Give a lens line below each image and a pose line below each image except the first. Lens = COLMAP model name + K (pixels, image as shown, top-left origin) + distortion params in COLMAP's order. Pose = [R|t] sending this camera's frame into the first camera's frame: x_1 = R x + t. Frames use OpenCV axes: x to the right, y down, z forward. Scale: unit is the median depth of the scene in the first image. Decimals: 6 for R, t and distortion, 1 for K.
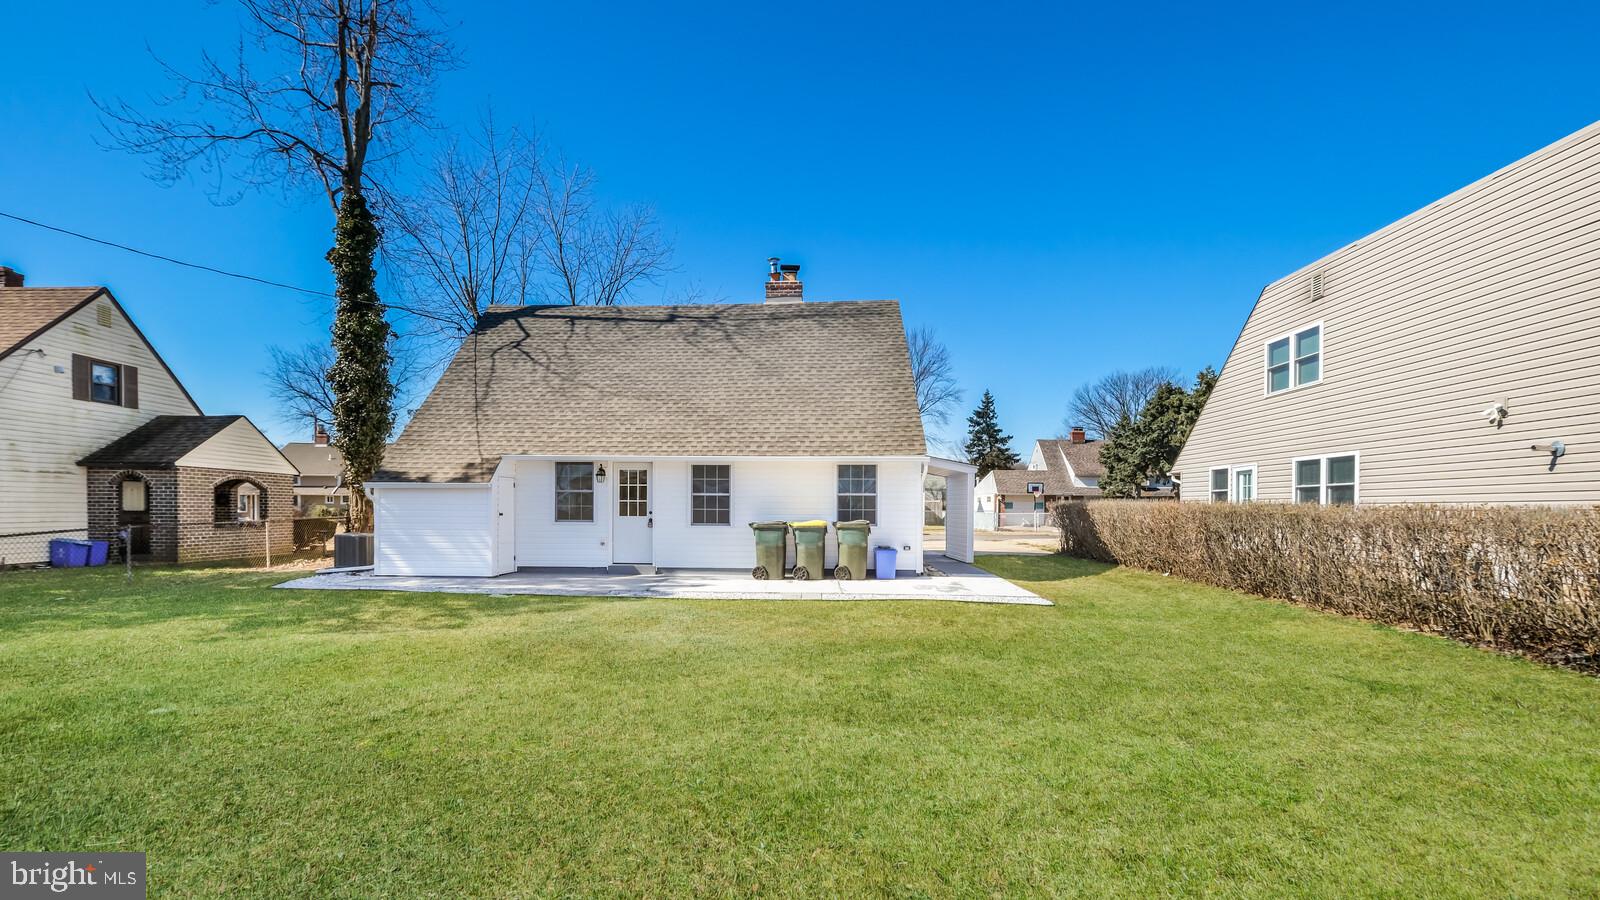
lens RADIAL K [[740.3, 0, 756.4], [0, 740.3, 520.0], [0, 0, 1]] dist [0.008299, -0.001672]
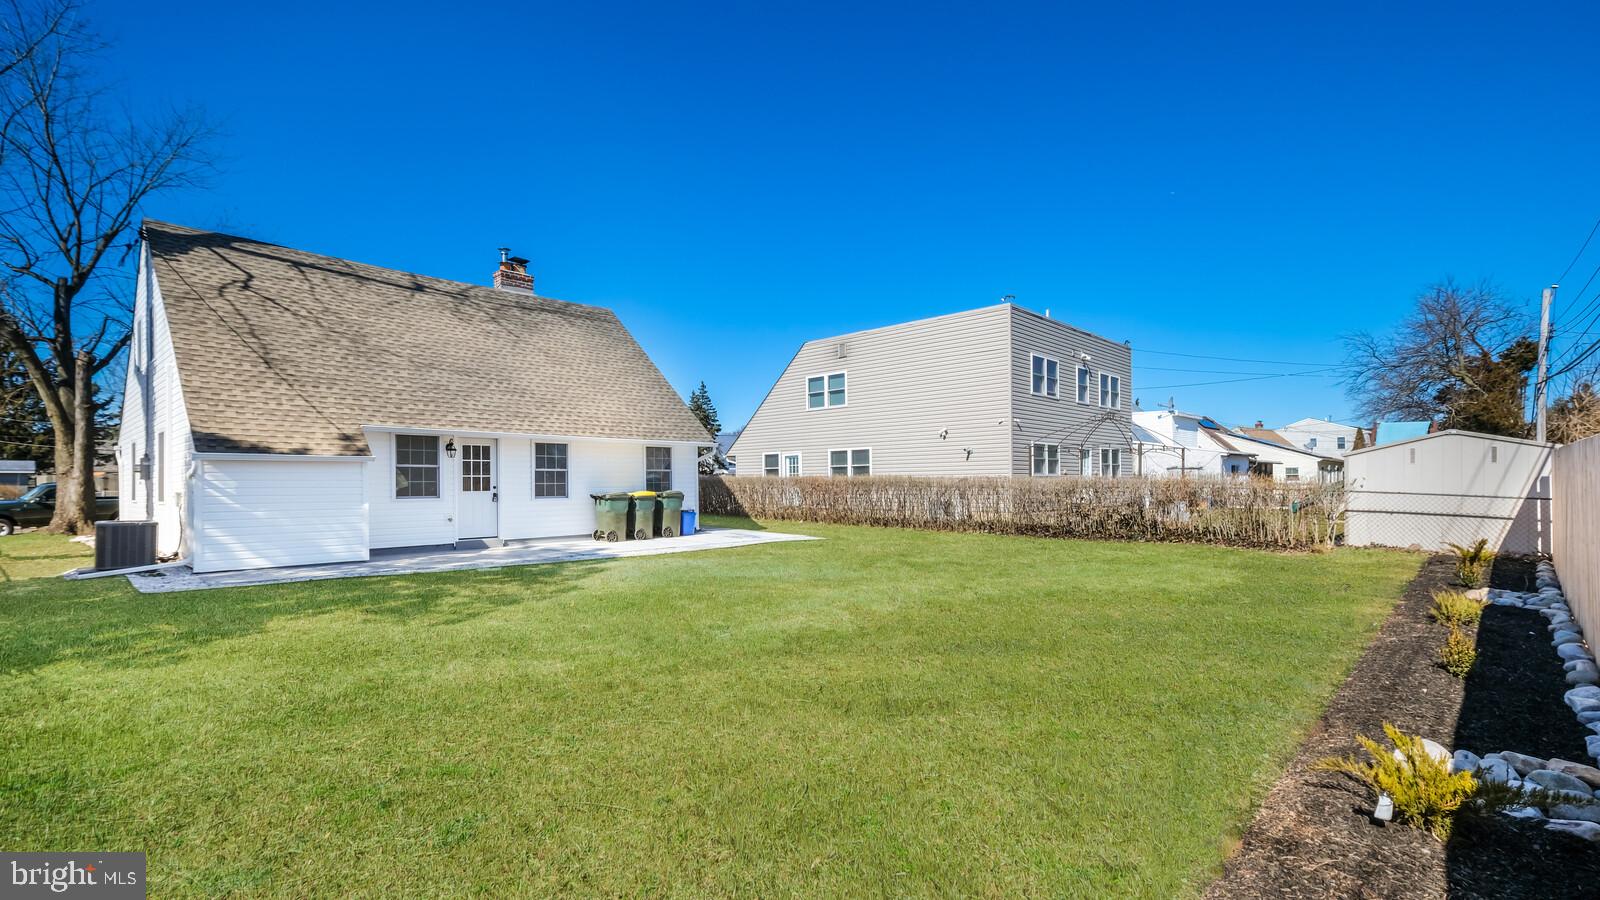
lens RADIAL K [[740.3, 0, 797.9], [0, 740.3, 454.1], [0, 0, 1]] dist [0.008299, -0.001672]
pose [[0.624111, 0.019972, 0.781080, -0.645428], [0.023549, 0.998738, -0.044354, -0.000250], [-0.780981, 0.046076, 0.622853, 0.023692]]
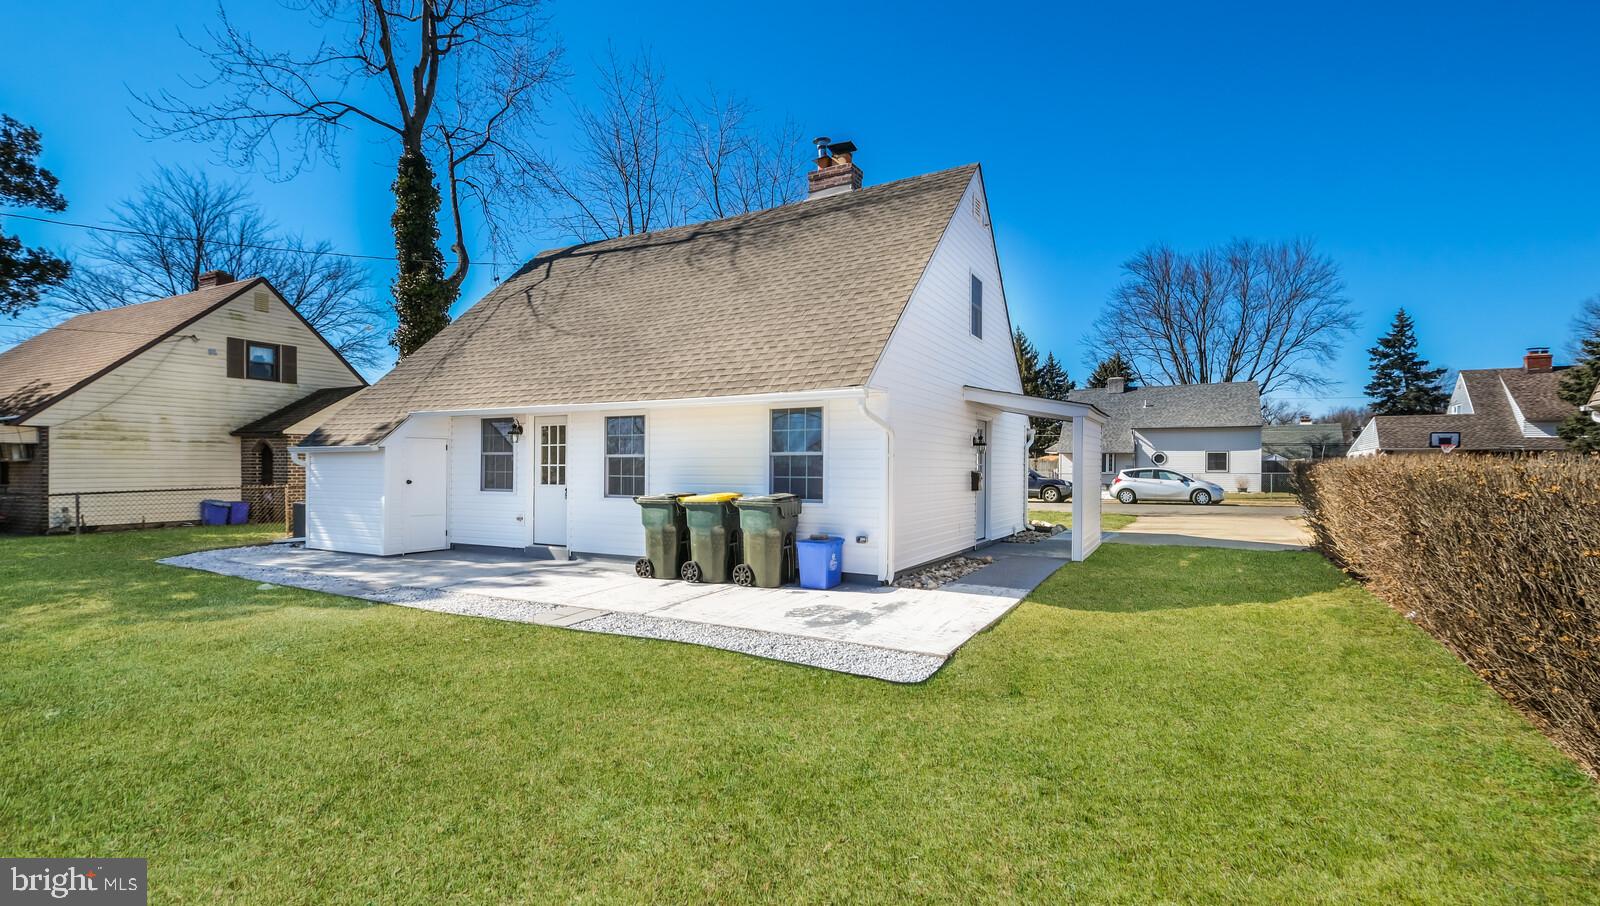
lens RADIAL K [[730.7, 0, 794.9], [0, 730.7, 470.2], [0, 0, 1]] dist [0.014893, -0.000879]
pose [[0.905954, -0.002032, -0.423371, 0.371467], [-0.004177, 0.999897, -0.013737, -0.009817], [0.423355, 0.014213, 0.905852, 0.383306]]
